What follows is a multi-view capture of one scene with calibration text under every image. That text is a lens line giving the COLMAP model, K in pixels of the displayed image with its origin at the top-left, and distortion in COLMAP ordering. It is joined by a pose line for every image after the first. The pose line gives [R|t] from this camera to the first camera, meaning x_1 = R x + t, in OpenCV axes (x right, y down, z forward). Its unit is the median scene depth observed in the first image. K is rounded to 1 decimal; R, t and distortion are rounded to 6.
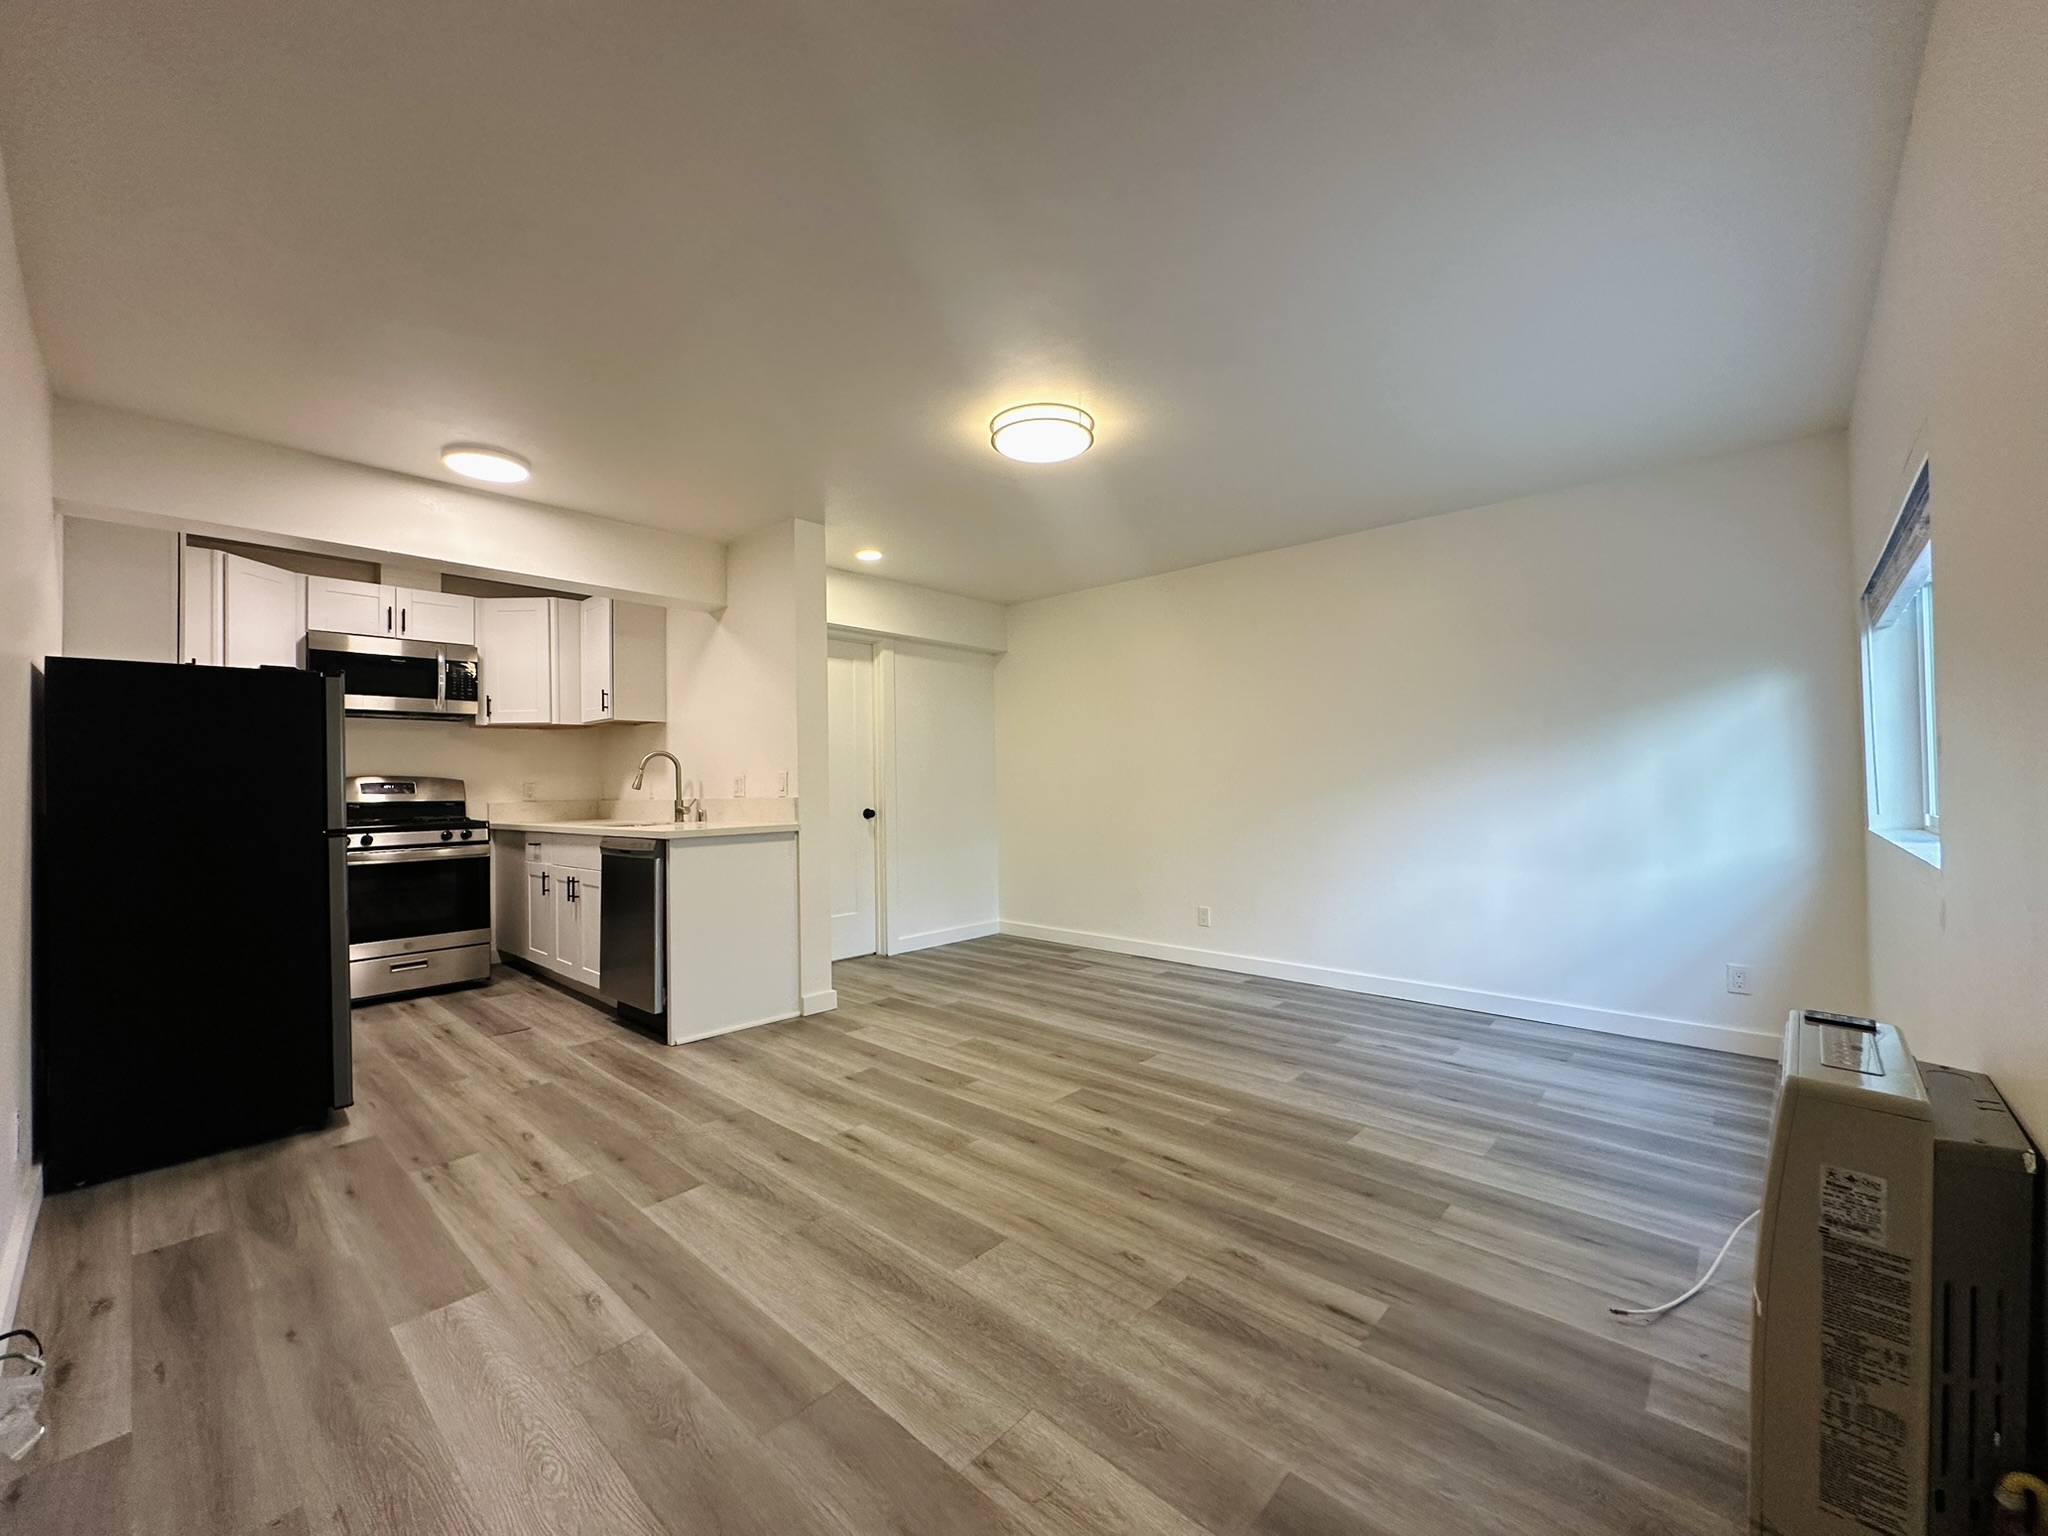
lens RADIAL K [[822.4, 0, 1019.9], [0, 822.4, 773.6], [0, 0, 1]] dist [-0.000125, 0.000532]
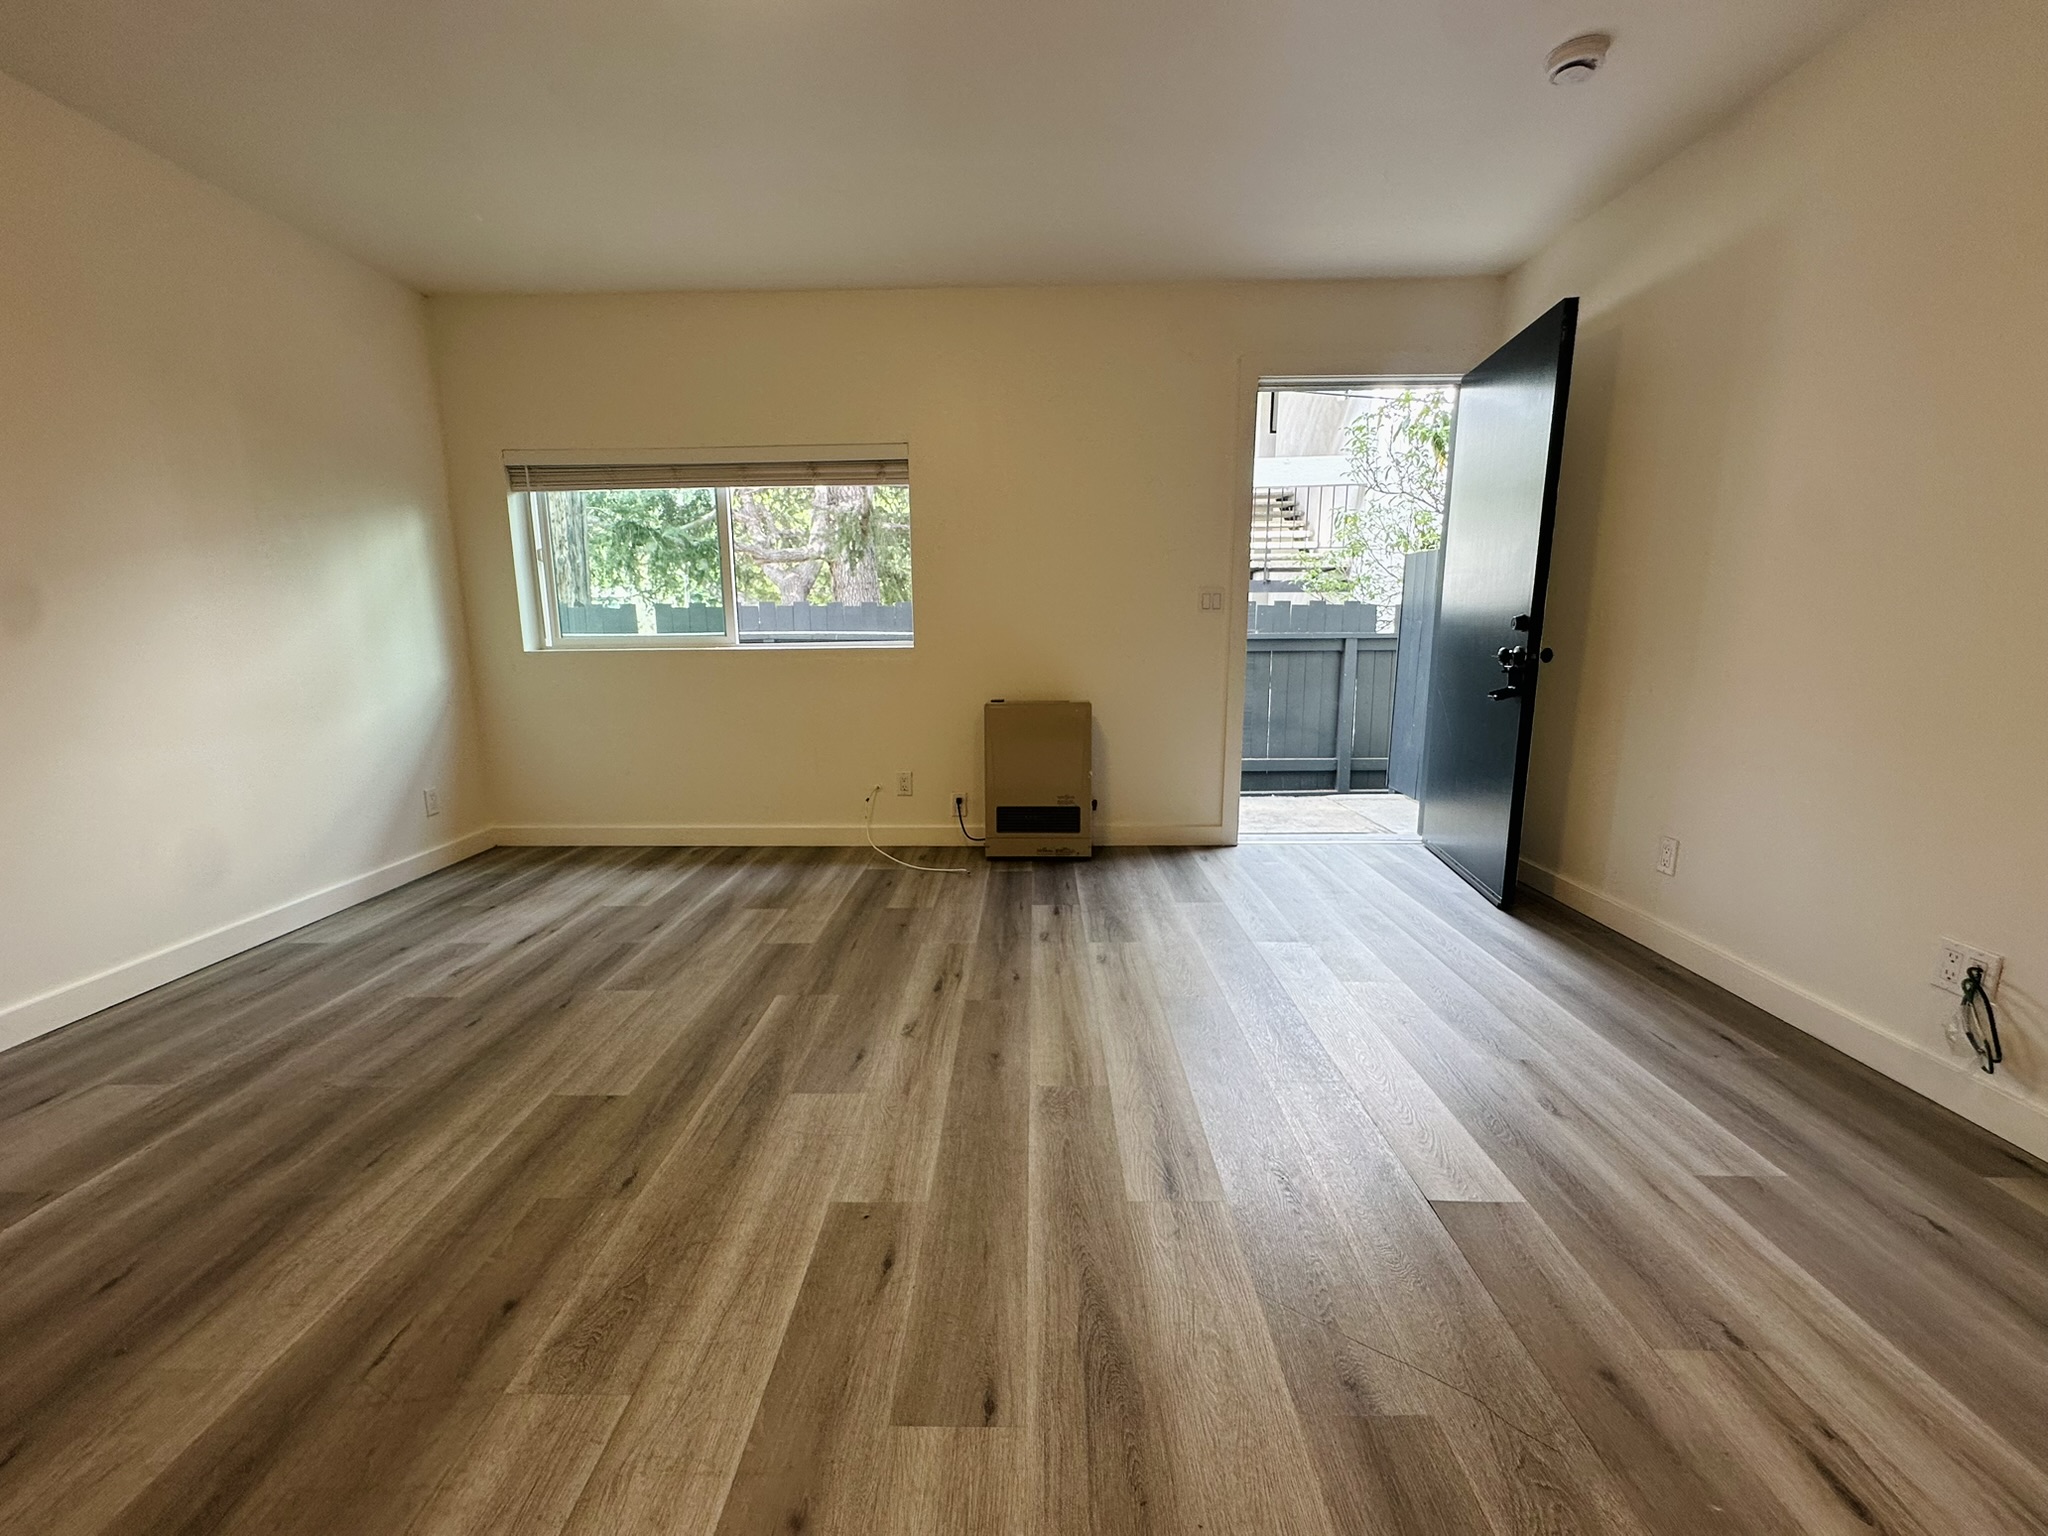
lens RADIAL K [[822.4, 0, 1023.4], [0, 822.4, 769.7], [0, 0, 1]] dist [-0.000125, 0.000532]
pose [[-0.668354, -0.118062, 0.734415, -0.392871], [0.003170, 0.986863, 0.161530, 0.036309], [-0.743837, 0.110287, -0.659199, 1.052891]]
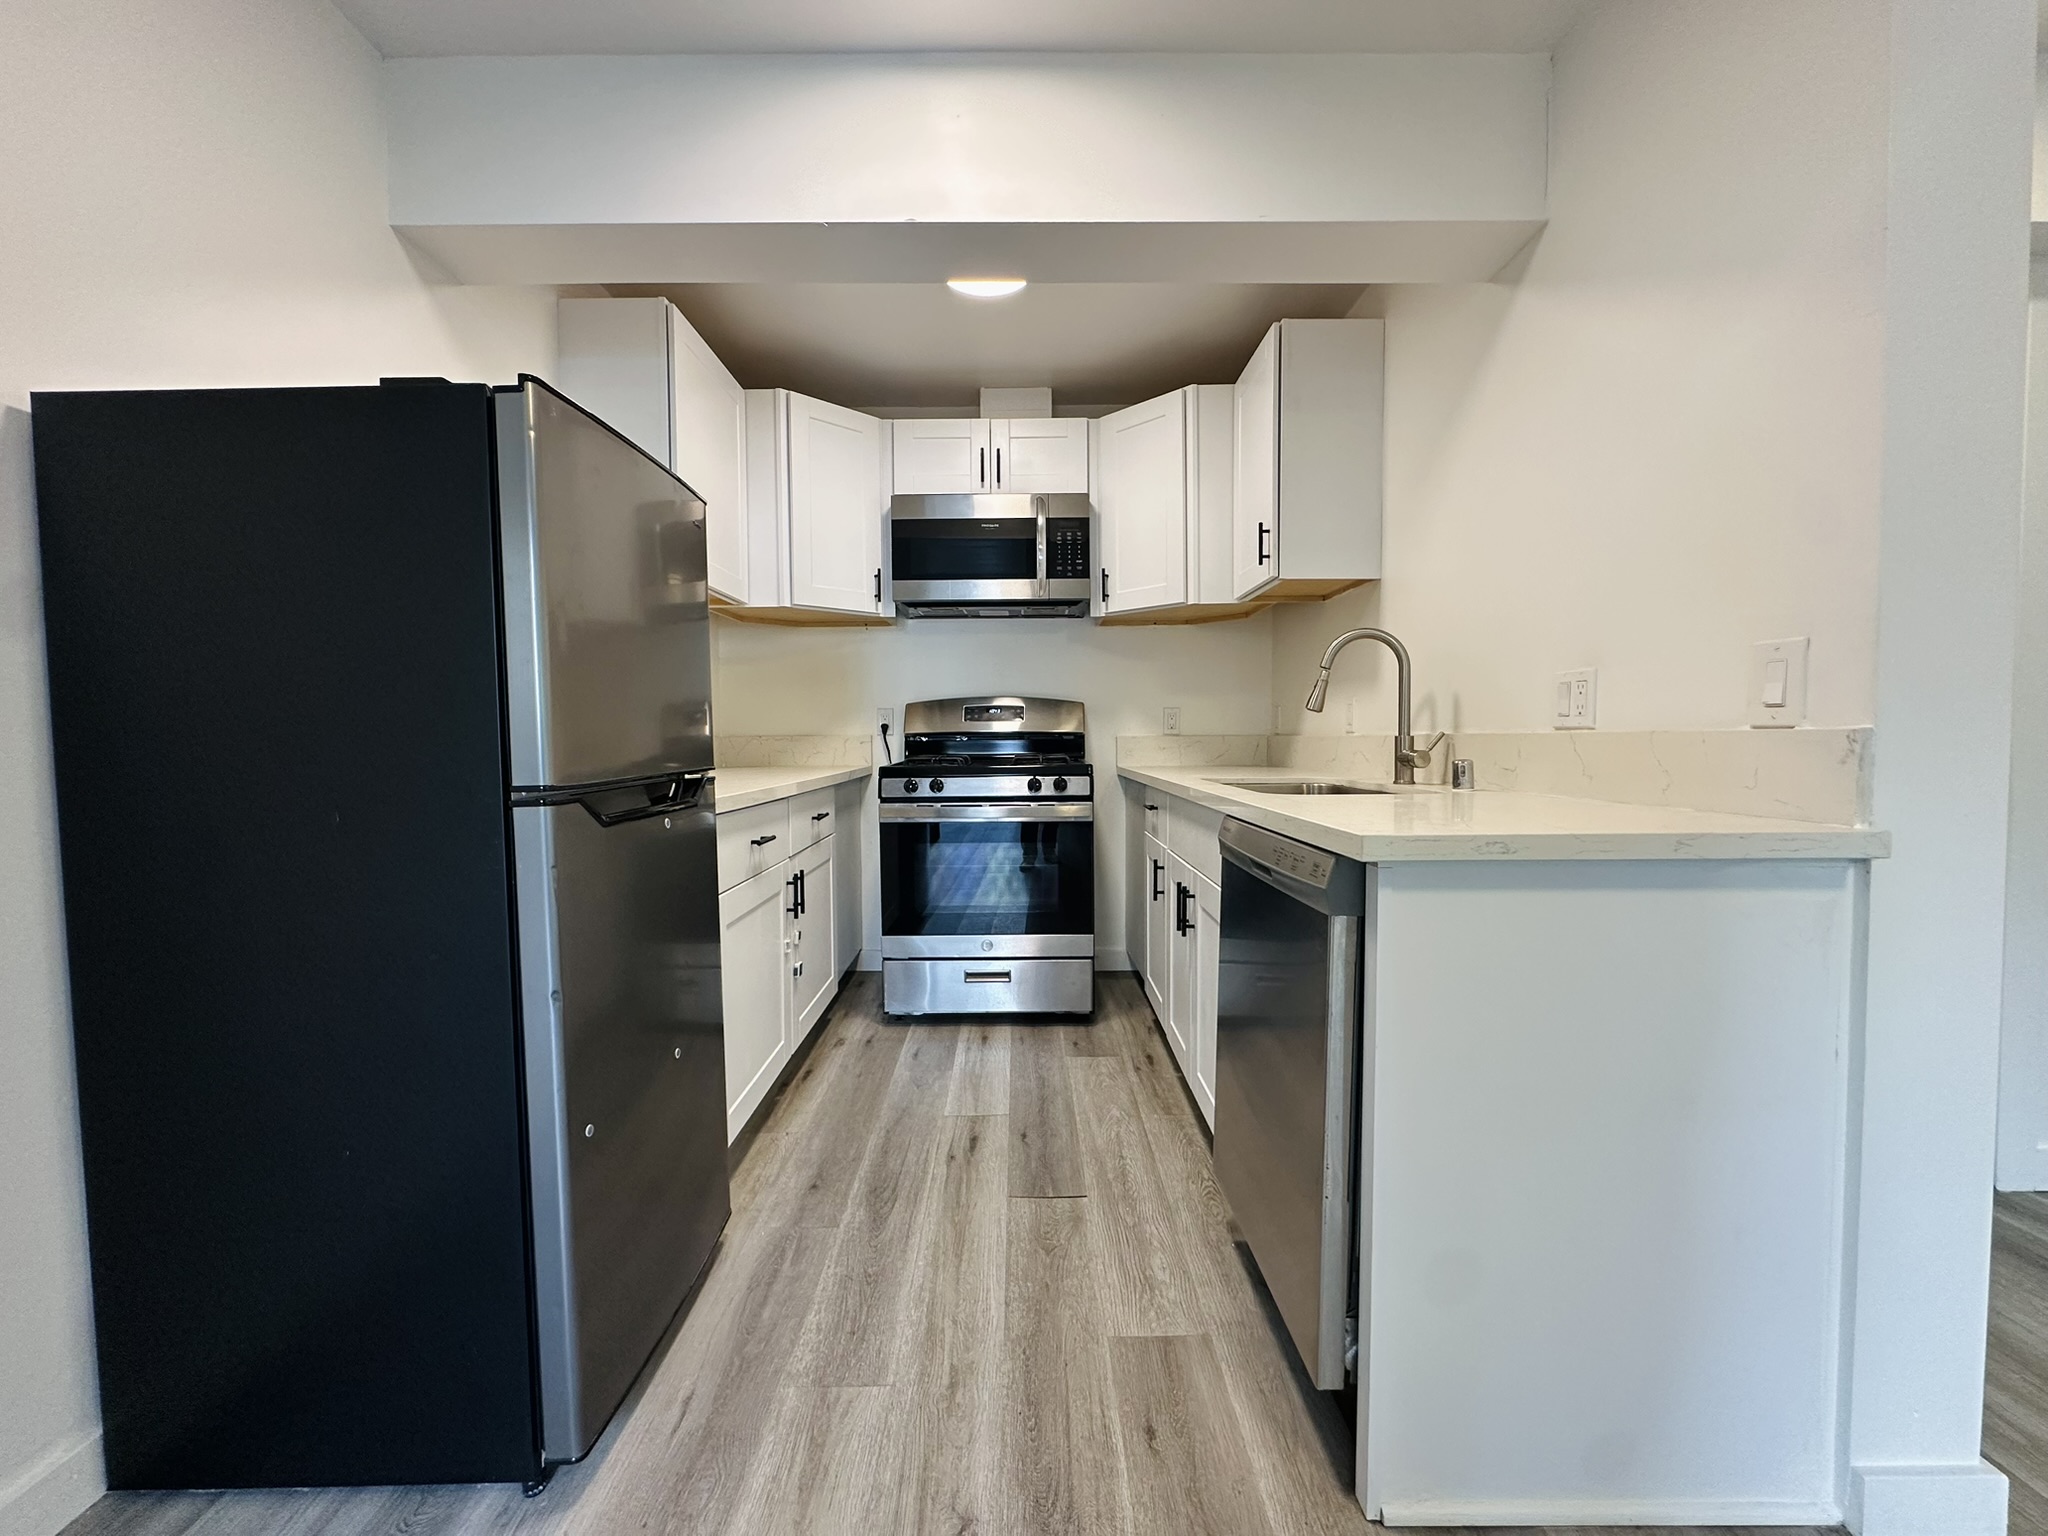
lens RADIAL K [[822.4, 0, 1020.4], [0, 822.4, 763.6], [0, 0, 1]] dist [-0.000125, 0.000532]
pose [[0.680152, 0.040488, -0.731952, -0.283615], [0.004017, 0.998253, 0.058951, 0.025216], [0.733060, -0.043035, 0.678801, 0.672539]]
